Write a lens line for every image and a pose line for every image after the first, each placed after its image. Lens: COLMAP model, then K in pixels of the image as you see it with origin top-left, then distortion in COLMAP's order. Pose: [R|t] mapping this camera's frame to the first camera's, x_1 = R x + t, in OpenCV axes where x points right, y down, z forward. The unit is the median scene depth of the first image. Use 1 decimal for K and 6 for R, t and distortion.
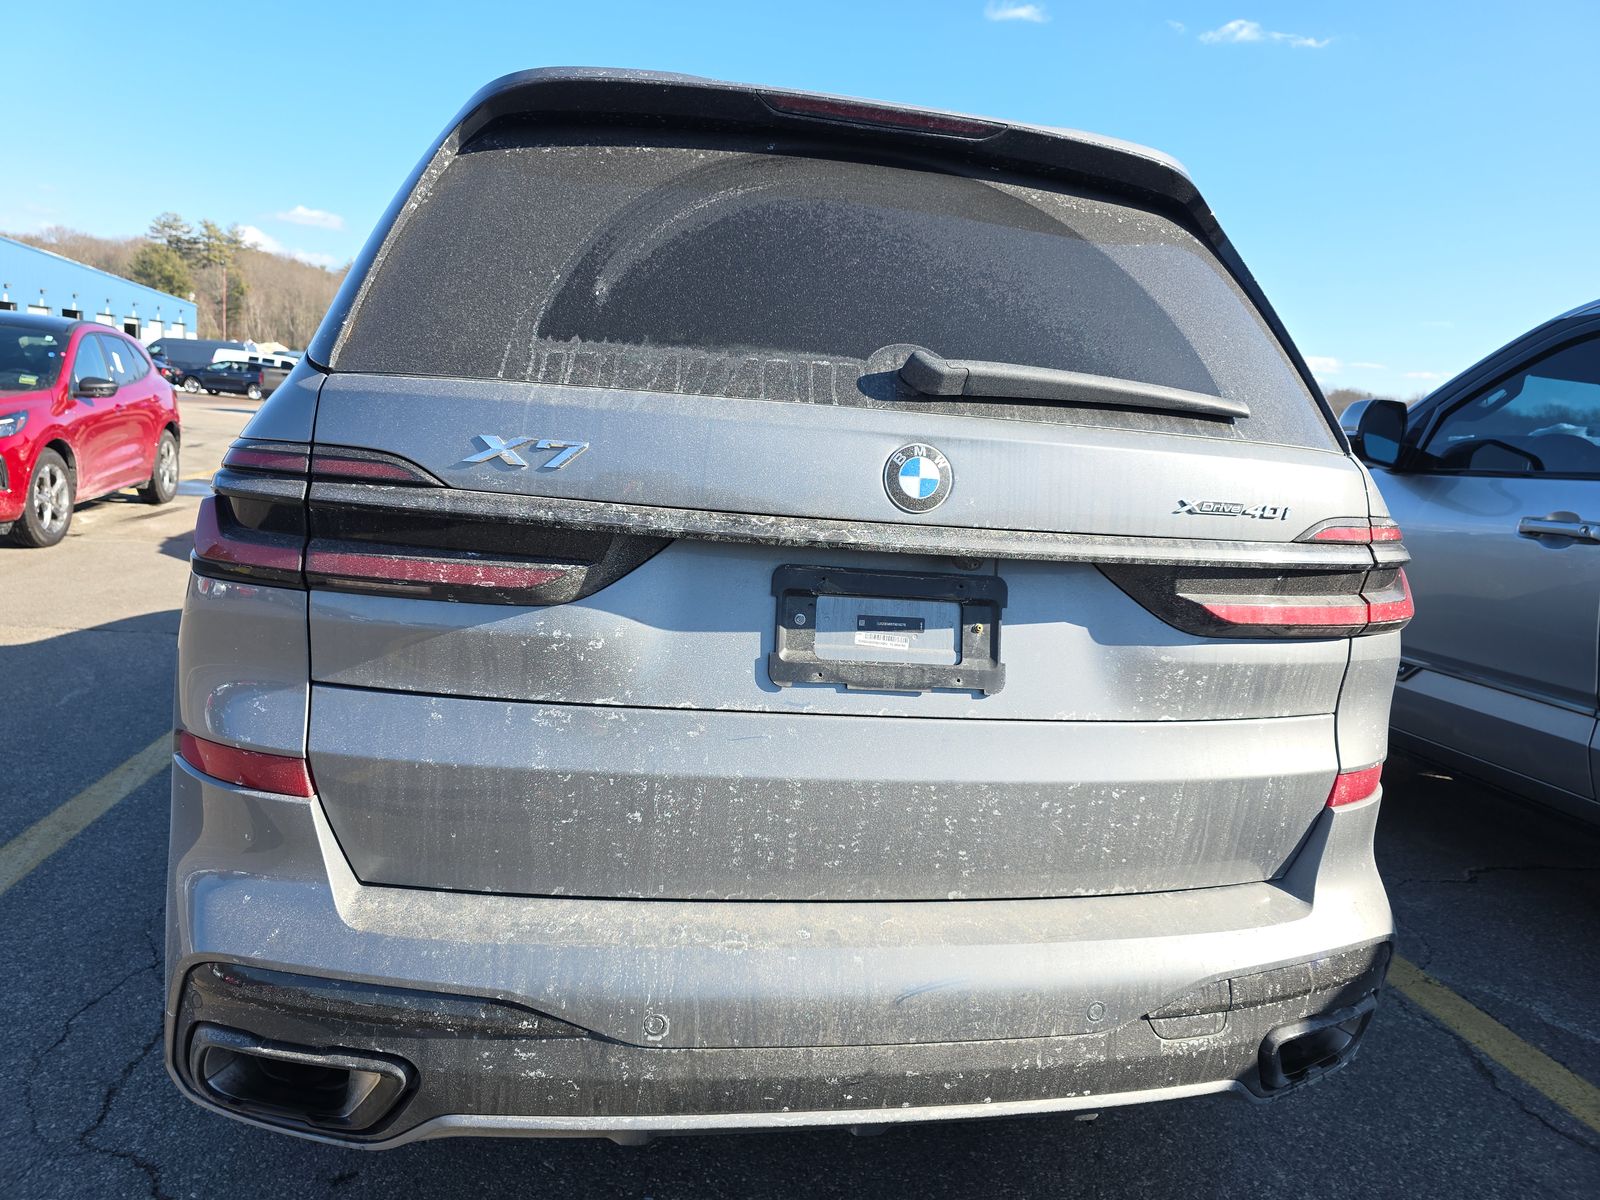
lens RADIAL K [[1066.3, 0, 812.9], [0, 1066.3, 588.9], [0, 0, 1]] dist [0.043024, -0.039836]
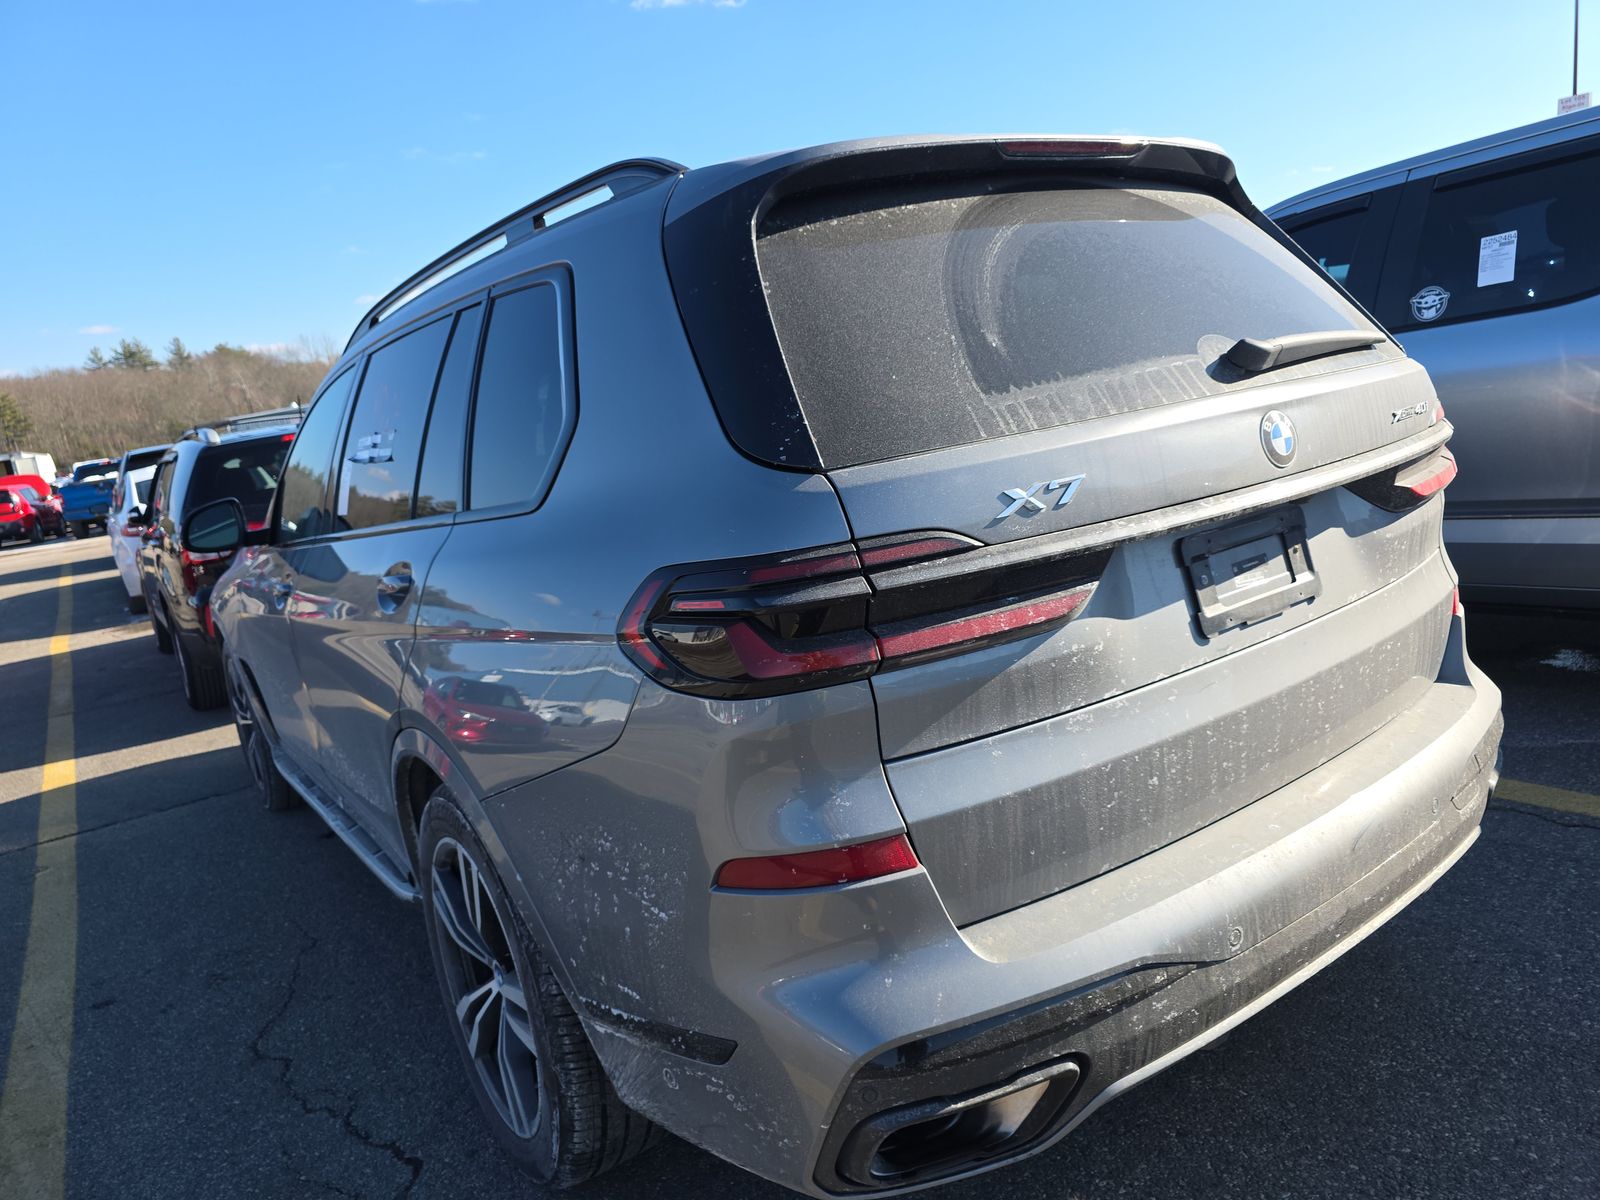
lens RADIAL K [[1066.3, 0, 811.4], [0, 1066.3, 601.3], [0, 0, 1]] dist [0.043024, -0.039836]
pose [[0.886741, -0.280633, 0.367336, -0.874030], [0.269985, 0.959431, 0.081237, -0.168820], [-0.375231, 0.027139, 0.926534, 0.062281]]
